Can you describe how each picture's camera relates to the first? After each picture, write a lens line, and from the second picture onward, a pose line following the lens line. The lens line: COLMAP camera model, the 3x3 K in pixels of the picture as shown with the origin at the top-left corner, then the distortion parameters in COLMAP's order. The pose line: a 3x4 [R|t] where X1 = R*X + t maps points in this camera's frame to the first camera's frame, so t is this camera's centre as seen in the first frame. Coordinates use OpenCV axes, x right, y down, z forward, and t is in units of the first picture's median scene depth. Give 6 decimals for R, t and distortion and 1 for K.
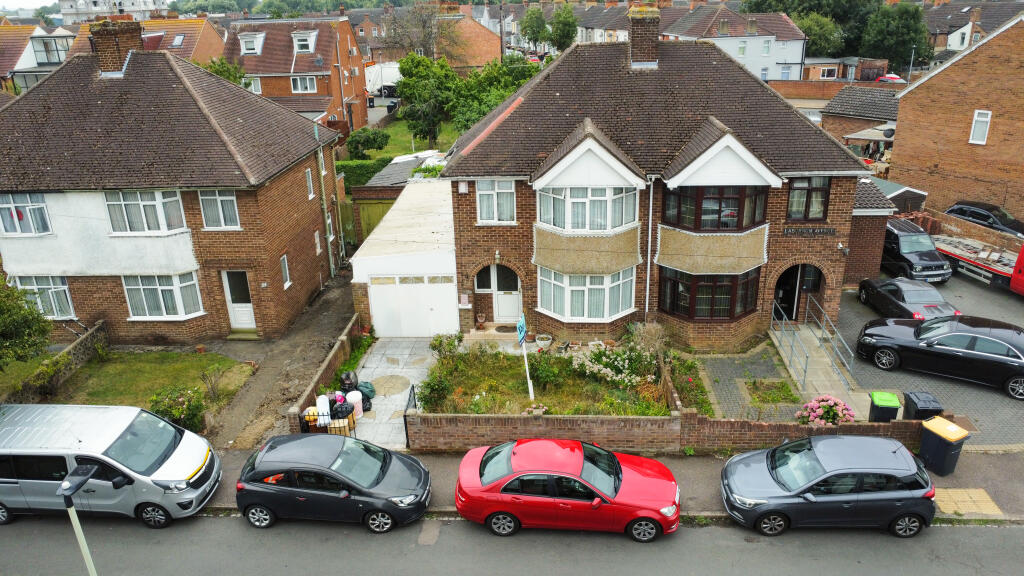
lens RADIAL K [[740.0, 0, 515.2], [0, 740.0, 289.7], [0, 0, 1]] dist [-0.034746, 0.004926]
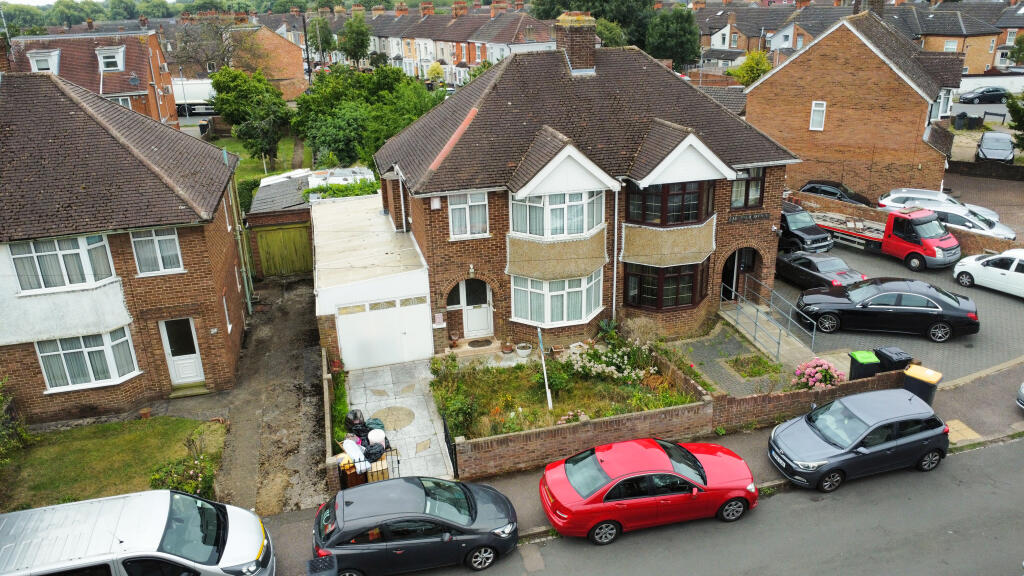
lens RADIAL K [[740.0, 0, 514.0], [0, 740.0, 287.7], [0, 0, 1]] dist [-0.034746, 0.004926]
pose [[0.950444, -0.113631, 0.289385, -0.261809], [0.116971, 0.993119, 0.005789, -0.022087], [-0.288052, 0.028348, 0.957195, 0.046705]]
